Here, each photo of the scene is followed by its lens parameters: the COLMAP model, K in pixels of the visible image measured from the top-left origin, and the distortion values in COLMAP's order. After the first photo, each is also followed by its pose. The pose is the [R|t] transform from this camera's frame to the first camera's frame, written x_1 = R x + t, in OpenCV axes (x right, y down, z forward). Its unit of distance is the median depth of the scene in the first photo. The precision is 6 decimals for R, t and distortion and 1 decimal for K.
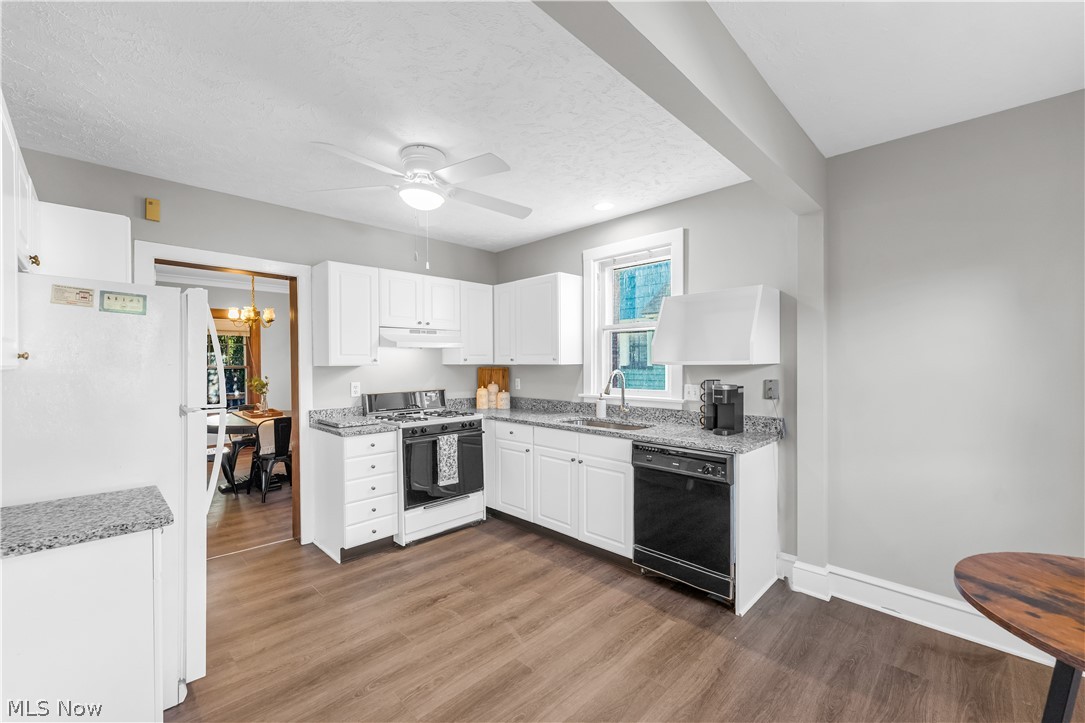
lens RADIAL K [[439.8, 0, 543.0], [0, 439.8, 366.5], [0, 0, 1]] dist [-0.000903, -0.000168]
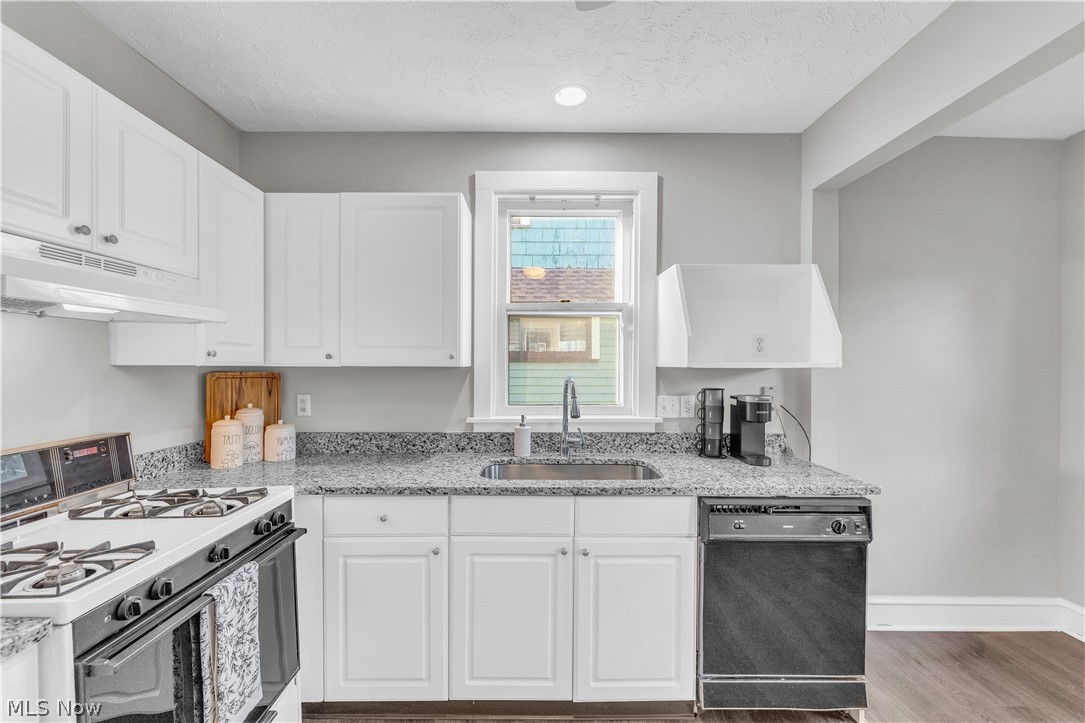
lens RADIAL K [[439.8, 0, 543.0], [0, 439.8, 366.5], [0, 0, 1]] dist [-0.000903, -0.000168]
pose [[0.705919, 0.003823, 0.708282, -0.286403], [-0.000427, 0.999988, -0.004973, -0.002504], [-0.708292, 0.003208, 0.705912, 0.589570]]
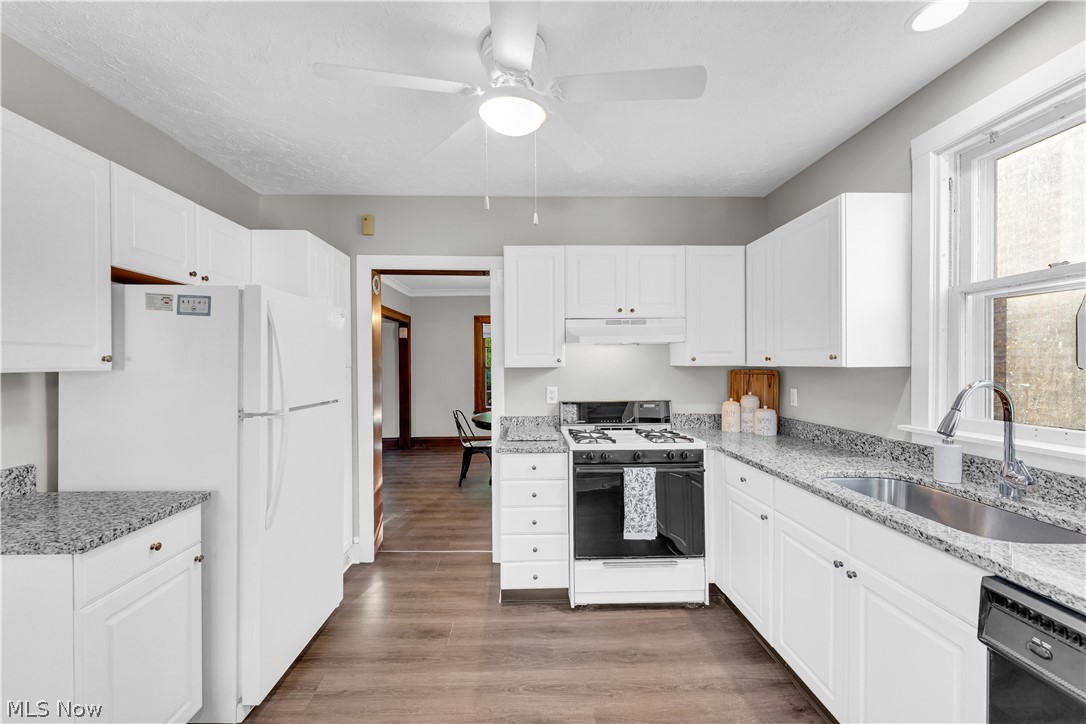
lens RADIAL K [[447.4, 0, 536.0], [0, 447.4, 366.7], [0, 0, 1]] dist [0.000308, 0.000116]
pose [[0.722725, 0.005339, -0.691116, 0.152353], [-0.005143, 0.999984, 0.002347, -0.004615], [0.691117, 0.001858, 0.722740, 0.373213]]
